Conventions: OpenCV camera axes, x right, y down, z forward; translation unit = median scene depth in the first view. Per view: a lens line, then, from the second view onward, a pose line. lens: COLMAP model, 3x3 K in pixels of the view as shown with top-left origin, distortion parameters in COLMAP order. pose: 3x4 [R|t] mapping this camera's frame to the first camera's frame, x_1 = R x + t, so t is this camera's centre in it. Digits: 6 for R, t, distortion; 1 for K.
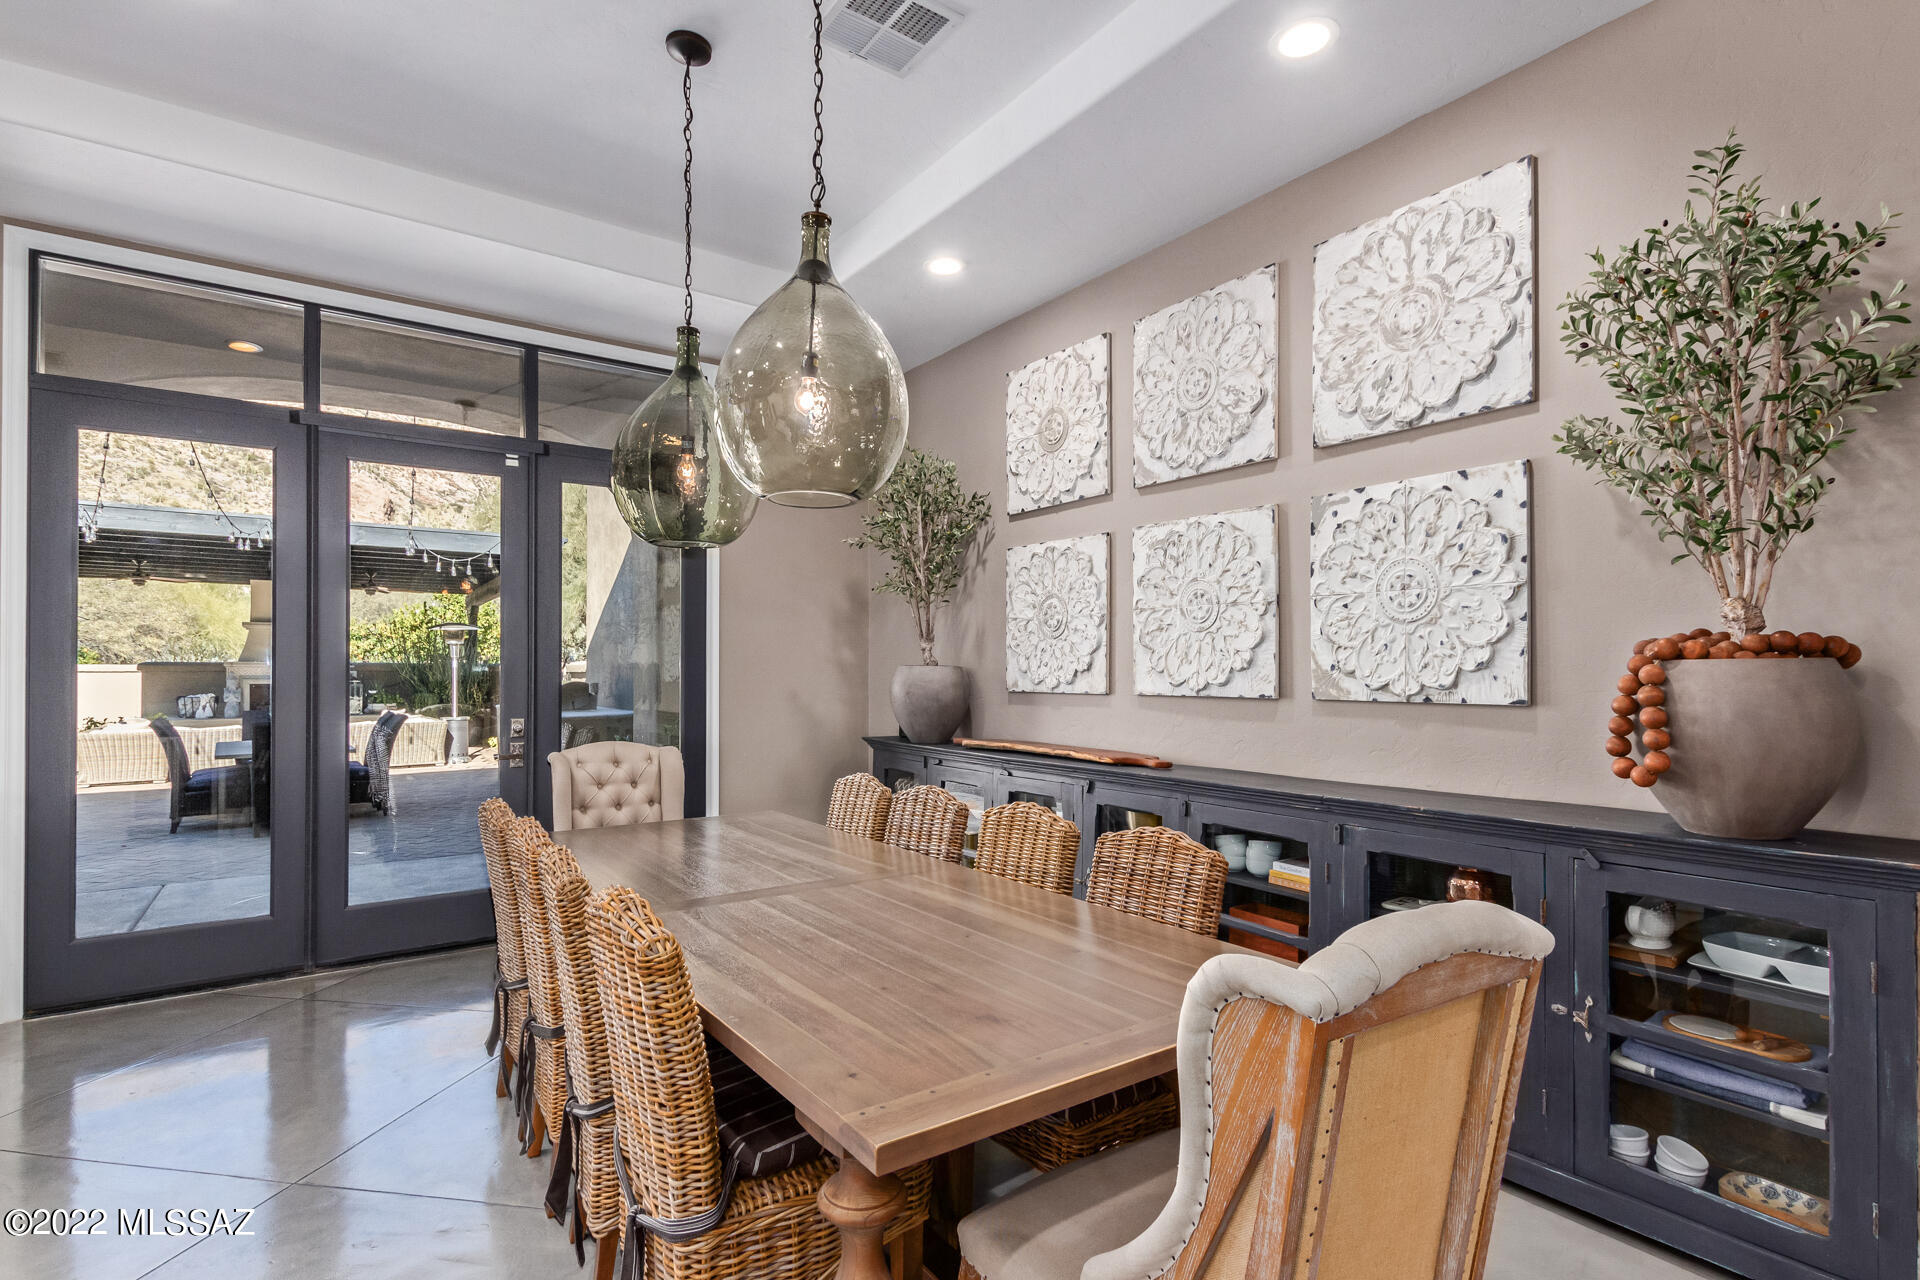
lens RADIAL K [[947.4, 0, 940.8], [0, 947.4, 658.0], [0, 0, 1]] dist [0.016173, 0.001535]
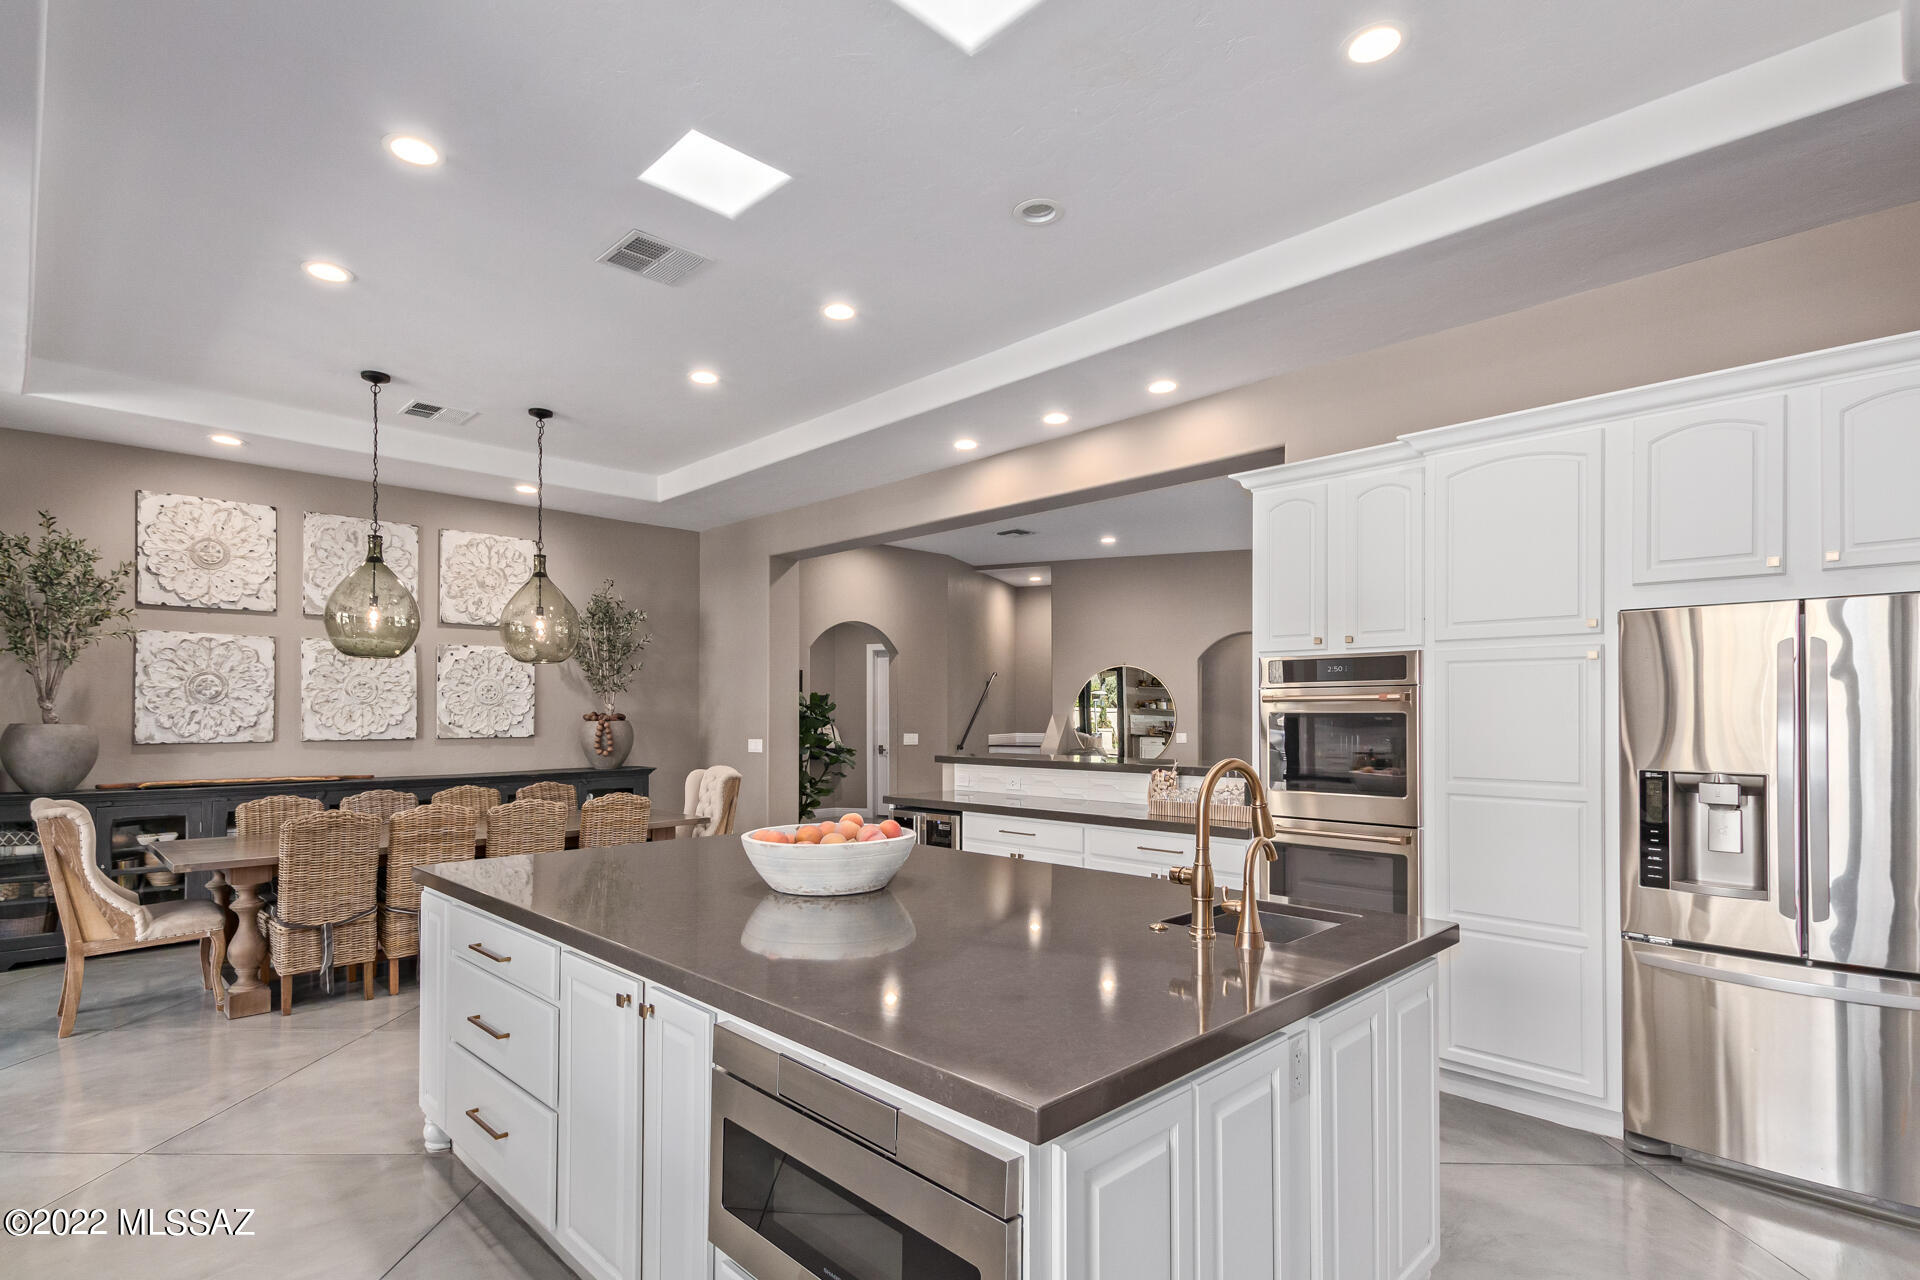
lens RADIAL K [[947.4, 0, 958.4], [0, 947.4, 712.2], [0, 0, 1]] dist [0.016173, 0.001535]
pose [[-0.168391, 0.002405, 0.985717, -1.811708], [-0.014655, 0.999880, -0.004943, -0.021156], [-0.985611, -0.015278, -0.168335, 0.187554]]
